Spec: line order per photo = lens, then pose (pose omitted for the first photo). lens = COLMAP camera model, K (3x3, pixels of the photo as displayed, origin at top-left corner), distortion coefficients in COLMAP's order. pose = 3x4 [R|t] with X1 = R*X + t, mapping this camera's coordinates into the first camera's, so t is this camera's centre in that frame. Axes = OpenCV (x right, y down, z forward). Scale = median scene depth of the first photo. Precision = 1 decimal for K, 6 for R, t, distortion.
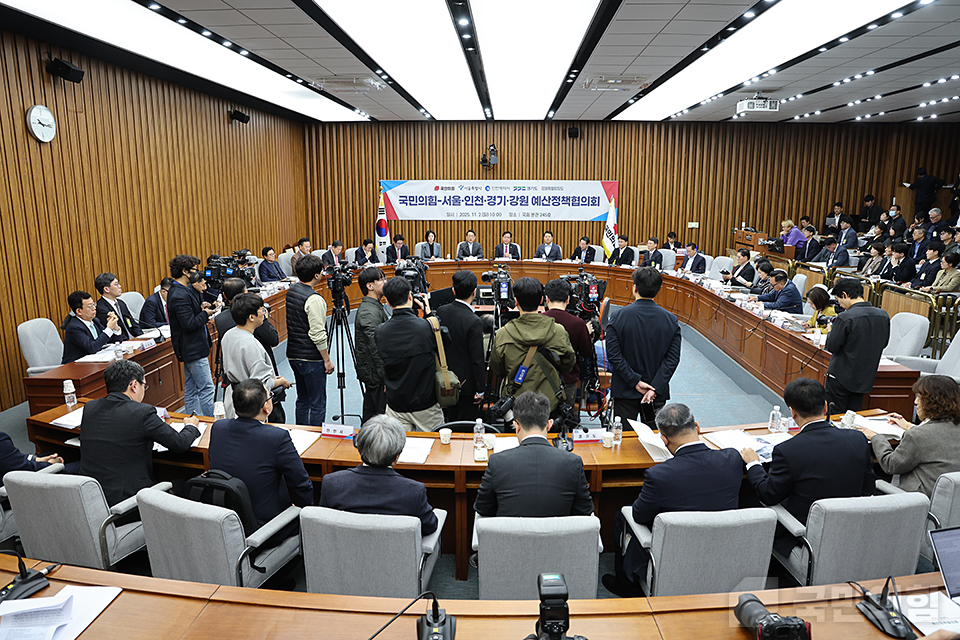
lens RADIAL K [[668.1, 0, 480.7], [0, 668.1, 321.2], [0, 0, 1]] dist [-0.089076, 0.064769]
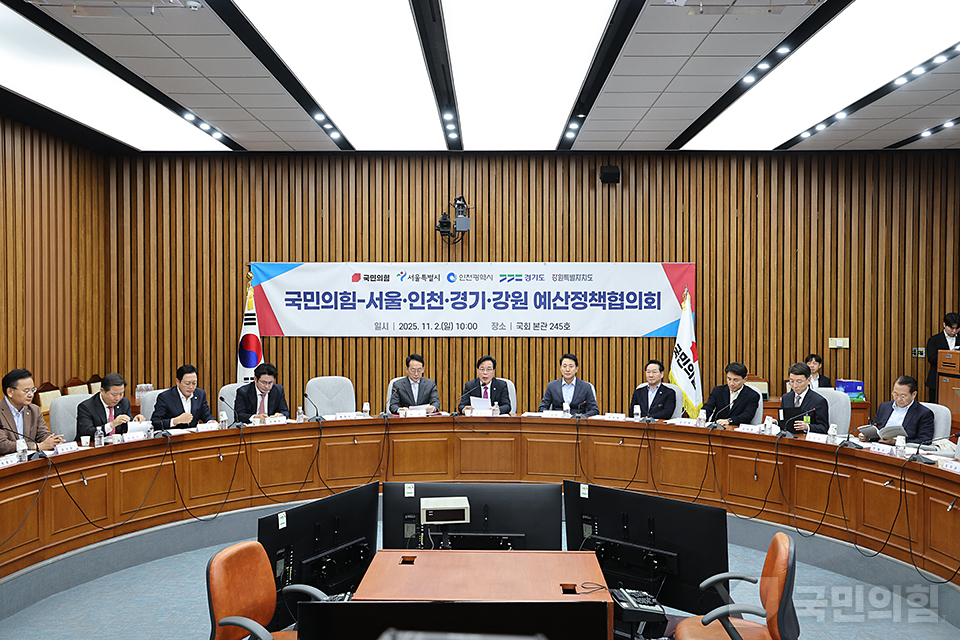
lens RADIAL K [[879.5, 0, 481.3], [0, 879.5, 331.4], [0, 0, 1]] dist [-0.023575, 0.005453]
pose [[0.999406, -0.001561, 0.034413, 0.010079], [0.007437, 0.985189, -0.171309, -0.035770], [-0.033636, 0.171463, 0.984616, 0.311901]]
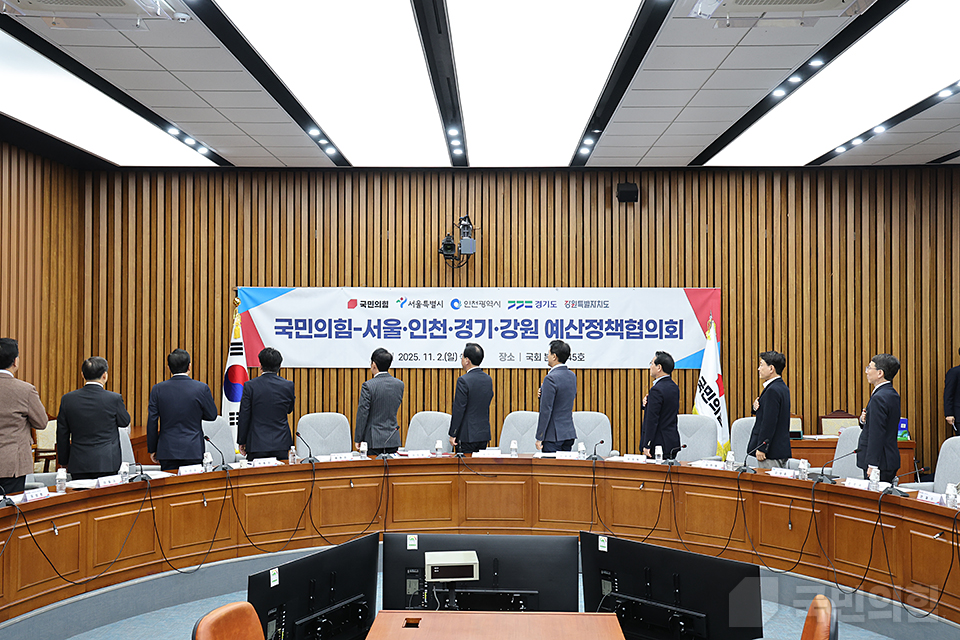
lens RADIAL K [[959.3, 0, 480.0], [0, 959.3, 322.5], [0, 0, 1]] dist [0.002396, 0.020096]
pose [[0.999573, 0.001129, 0.029190, 0.007784], [0.004894, 0.978659, -0.205433, -0.040142], [-0.028799, 0.205489, 0.978236, 0.308089]]
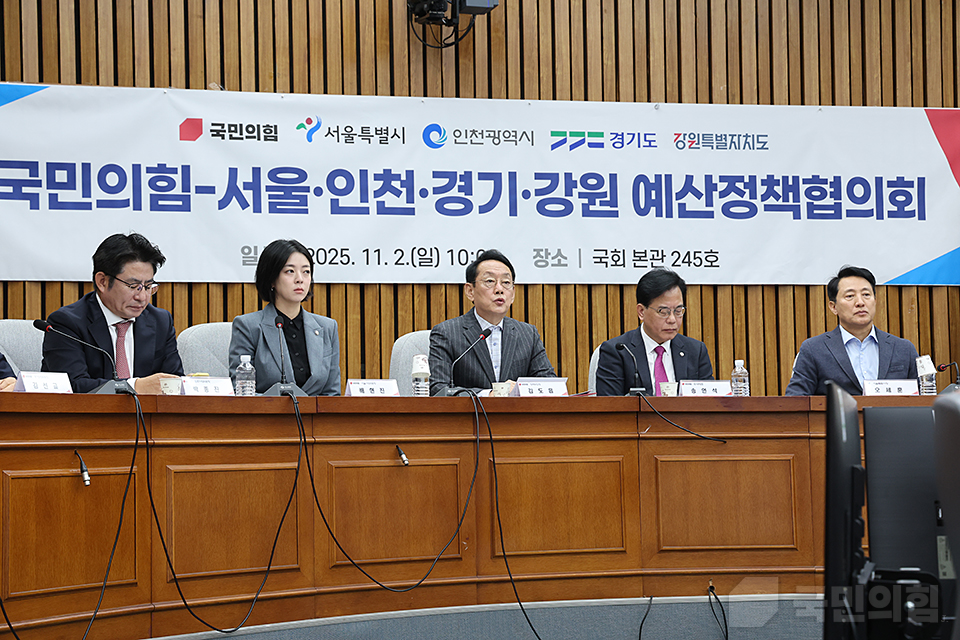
lens RADIAL K [[1884.0, 0, 477.6], [0, 1884.0, 330.0], [0, 0, 1]] dist [0.296673, 0.282452]
pose [[0.964367, 0.000937, 0.264566, -0.137325], [0.068383, 0.965131, -0.252678, 0.015145], [-0.255578, 0.261766, 0.930676, 0.449675]]
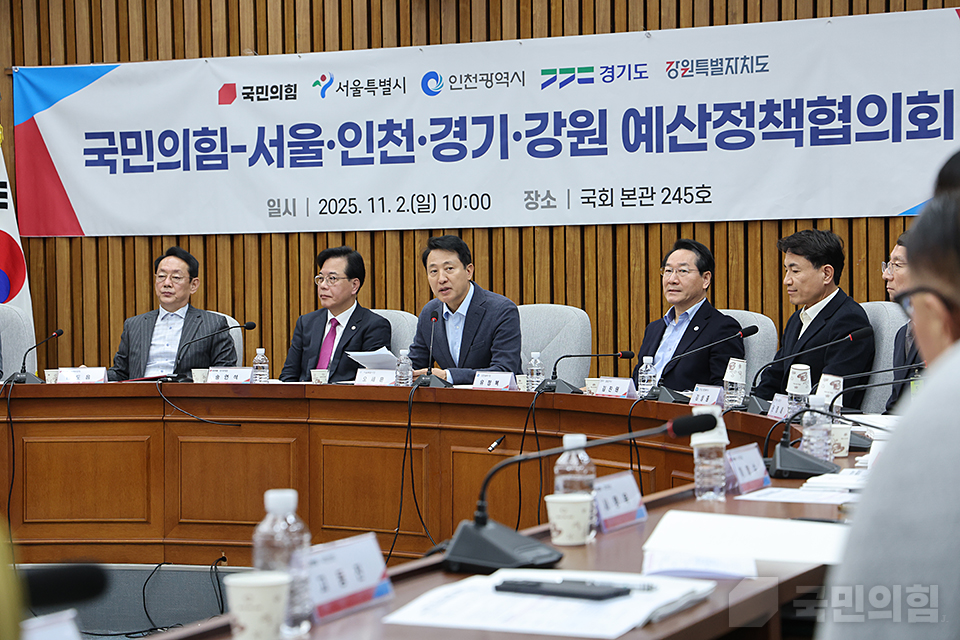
lens RADIAL K [[2144.1, 0, 481.5], [0, 2144.1, 316.4], [0, 0, 1]] dist [0.358559, 0.485417]
pose [[0.932415, -0.008463, -0.361291, 0.281451], [-0.057151, 0.983693, -0.170536, -0.005077], [0.356842, 0.179659, 0.916726, 0.374444]]
